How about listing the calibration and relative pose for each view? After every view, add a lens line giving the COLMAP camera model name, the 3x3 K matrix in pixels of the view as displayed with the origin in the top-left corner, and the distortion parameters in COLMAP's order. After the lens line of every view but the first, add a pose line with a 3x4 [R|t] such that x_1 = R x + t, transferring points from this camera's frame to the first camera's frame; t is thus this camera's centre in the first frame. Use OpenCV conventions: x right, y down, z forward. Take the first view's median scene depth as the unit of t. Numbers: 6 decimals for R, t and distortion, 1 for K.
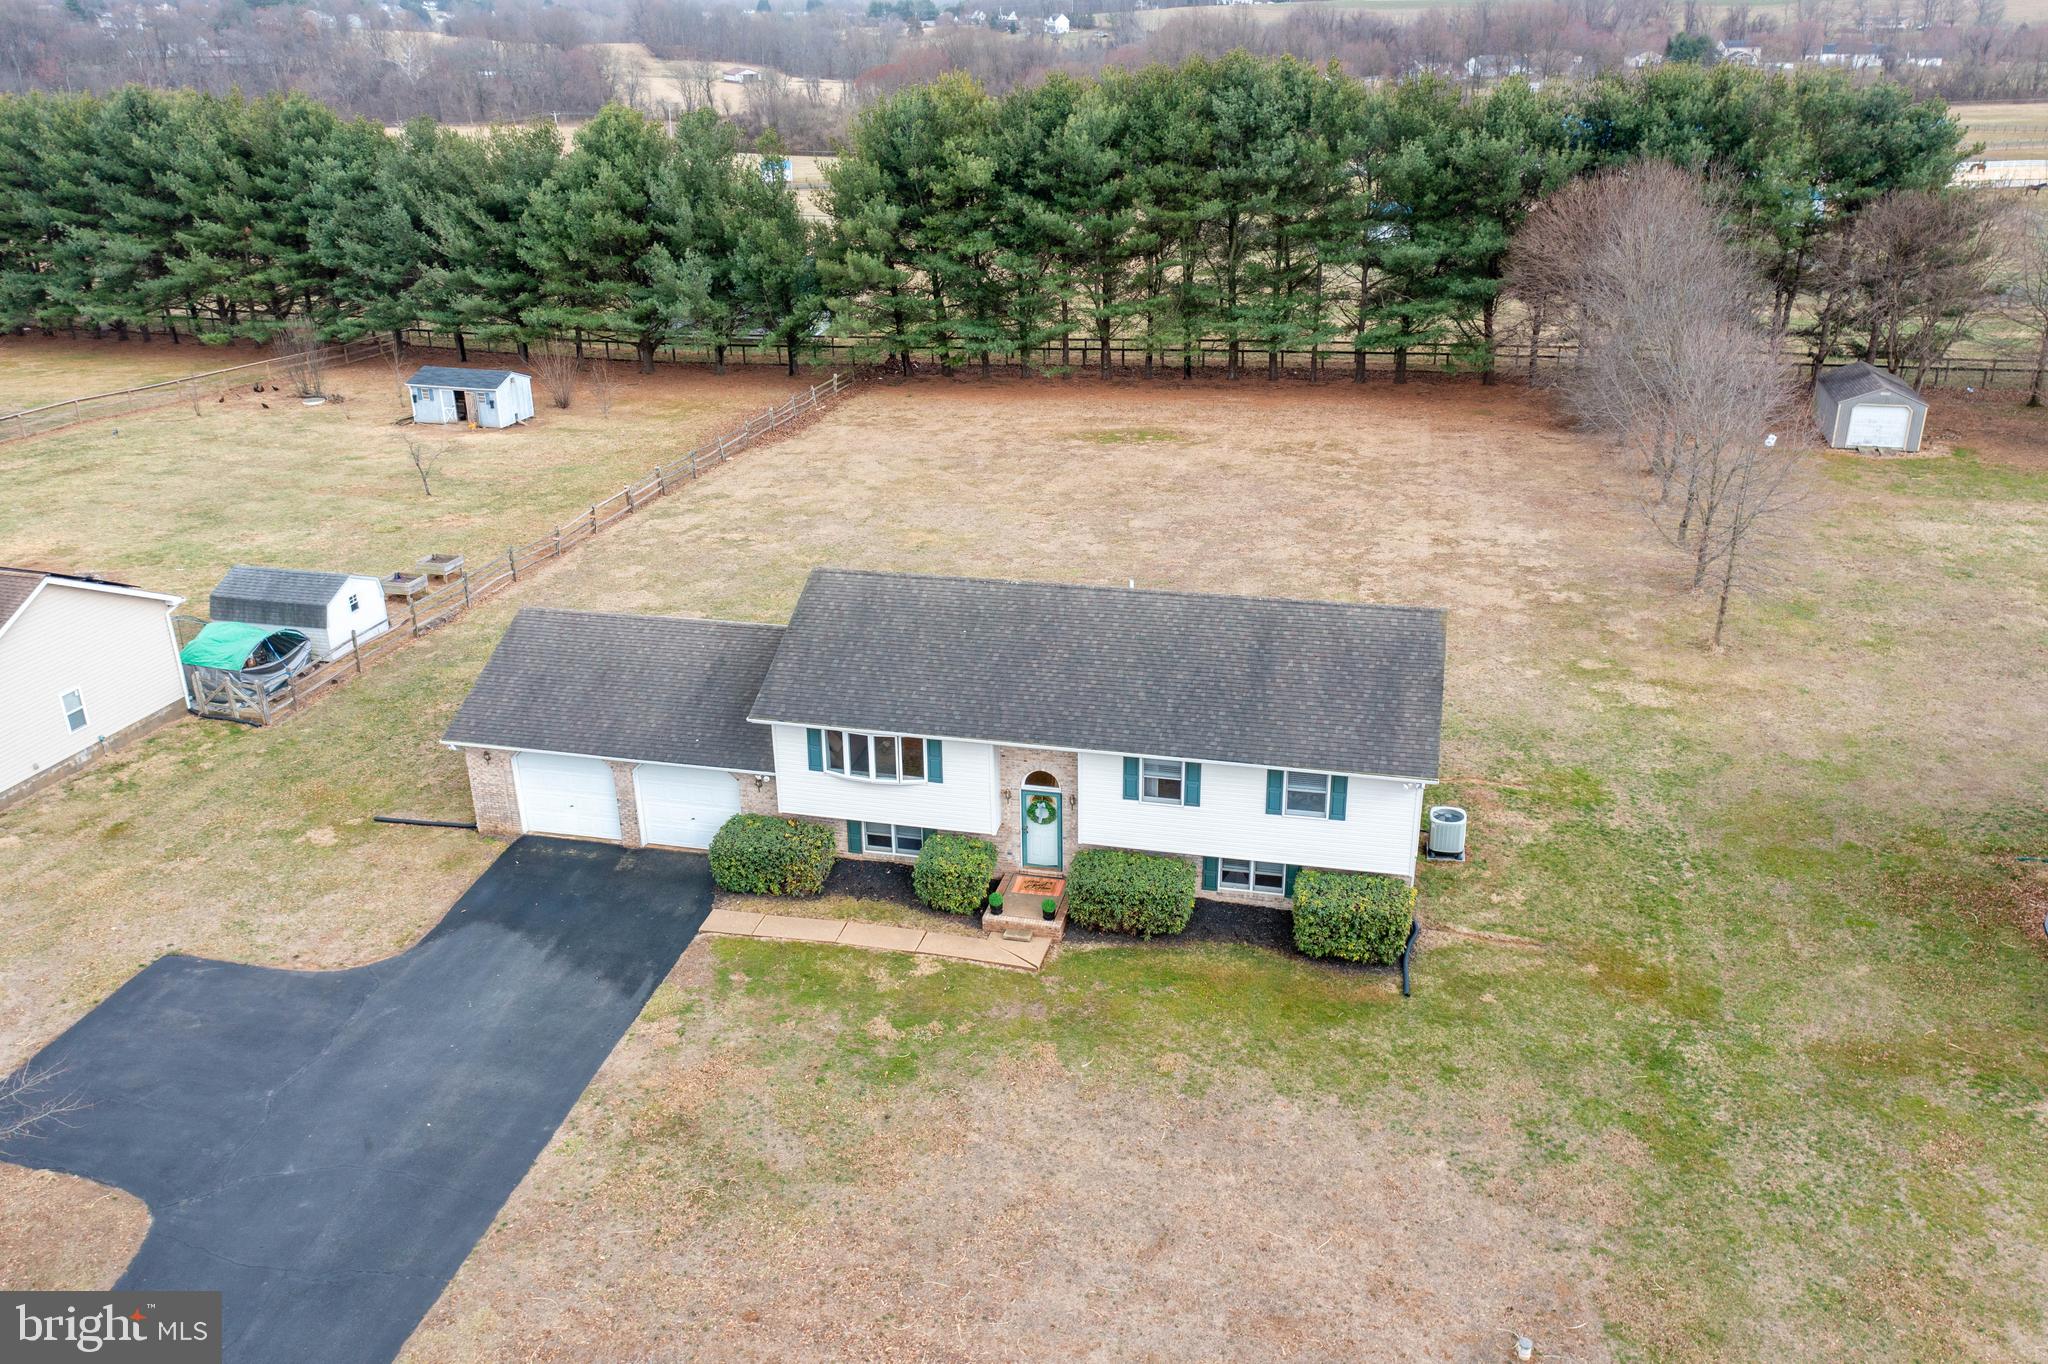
lens RADIAL K [[1619.8, 0, 1014.8], [0, 1619.8, 721.8], [0, 0, 1]] dist [0.006923, 0.002098]
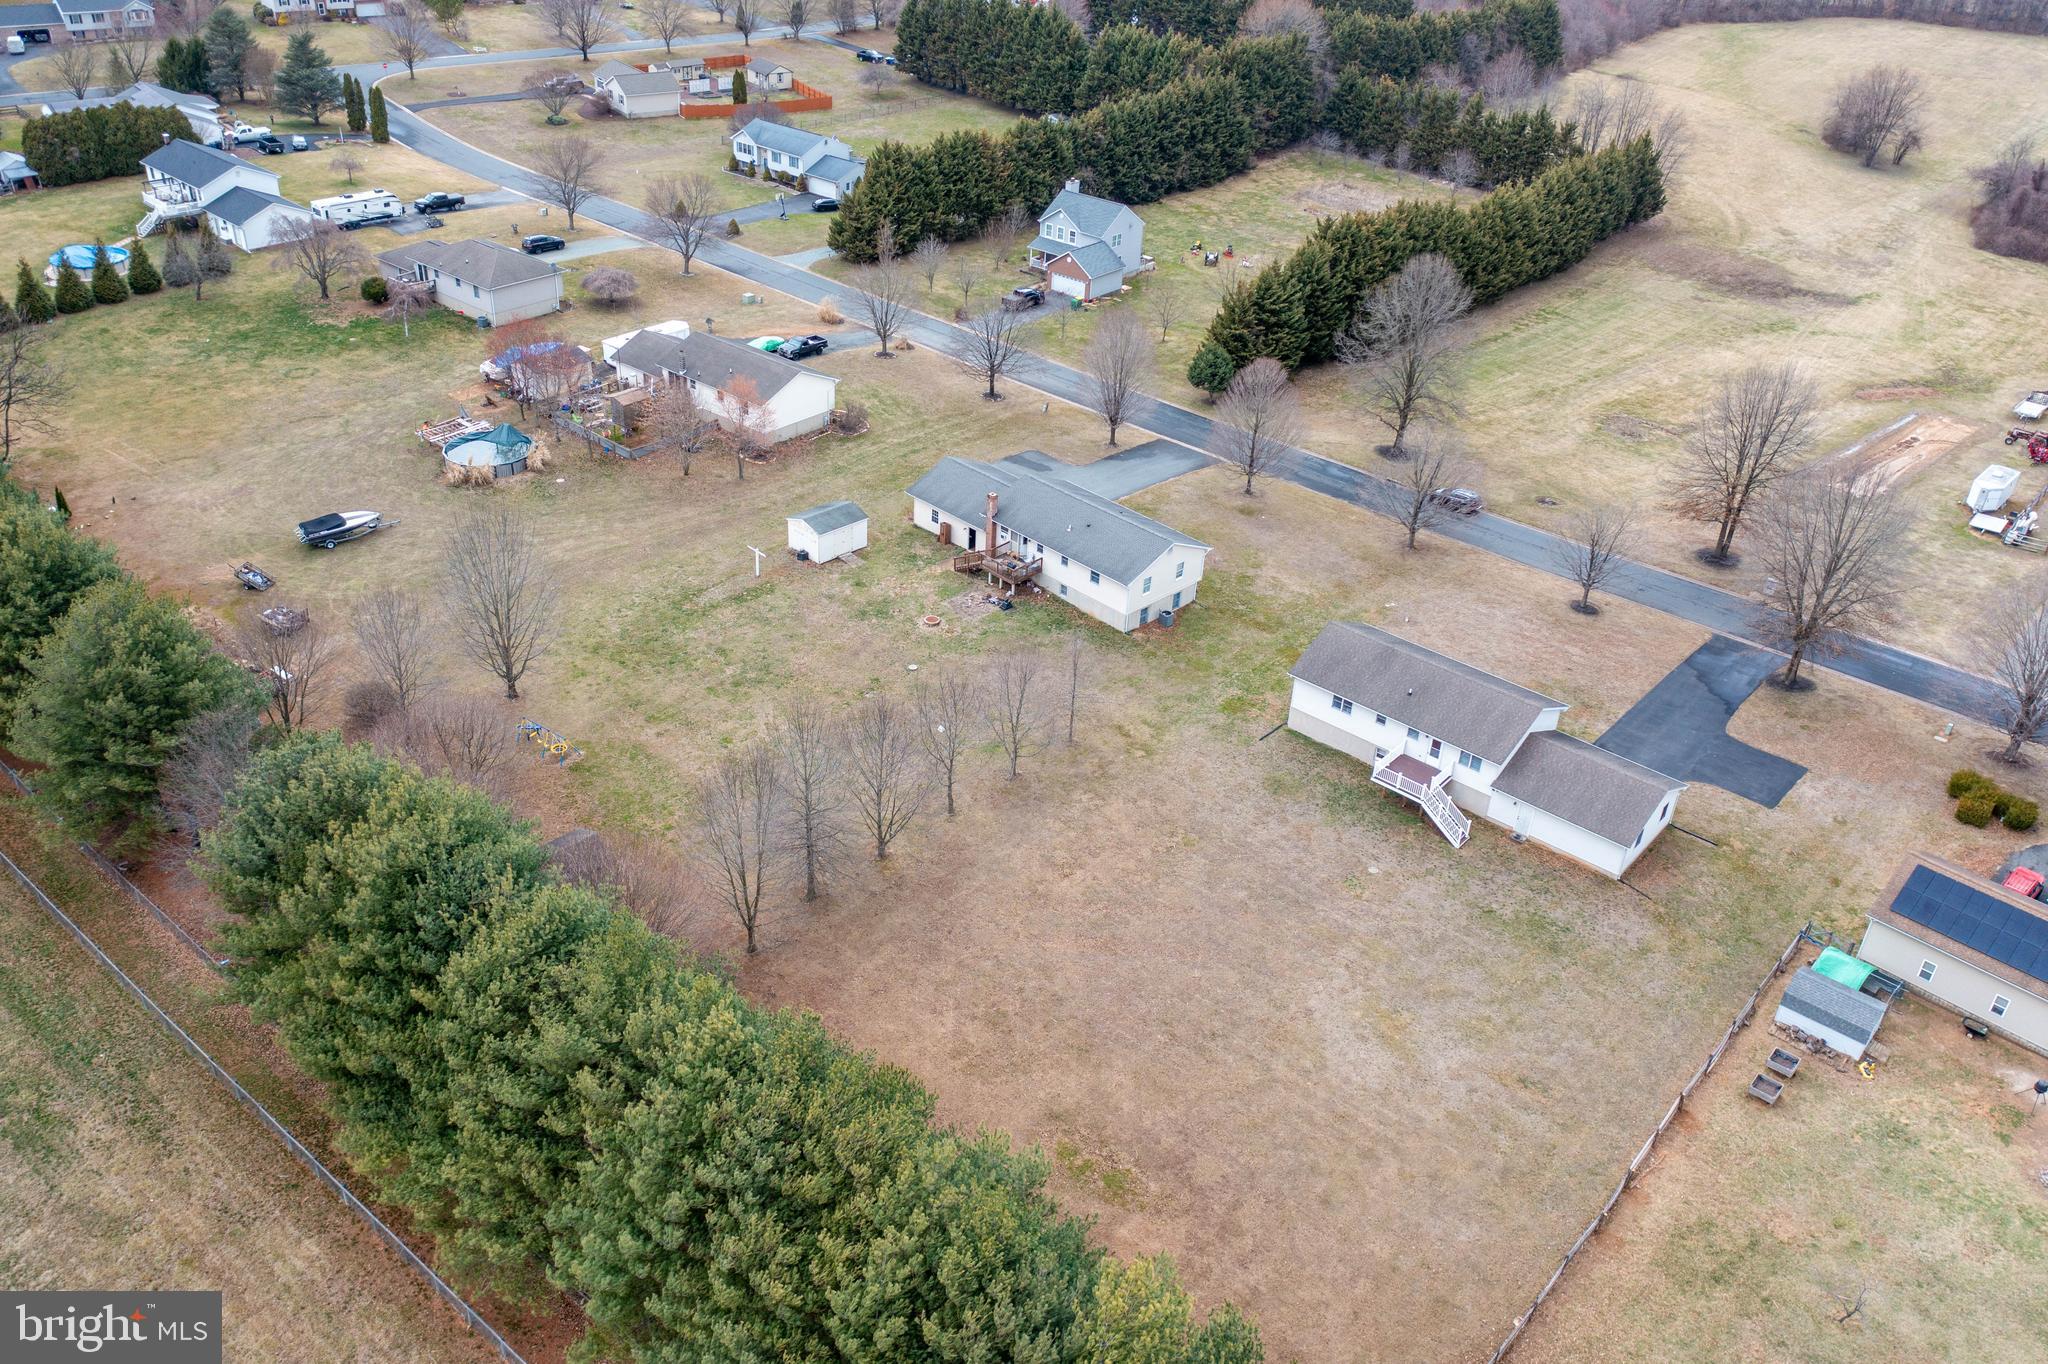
lens RADIAL K [[1619.8, 0, 1014.8], [0, 1619.8, 721.8], [0, 0, 1]] dist [0.006923, 0.002098]
pose [[-0.884318, -0.278956, 0.374387, -0.184884], [0.160973, 0.570543, 0.805337, -1.199504], [-0.438258, 0.772440, -0.459637, 1.359609]]
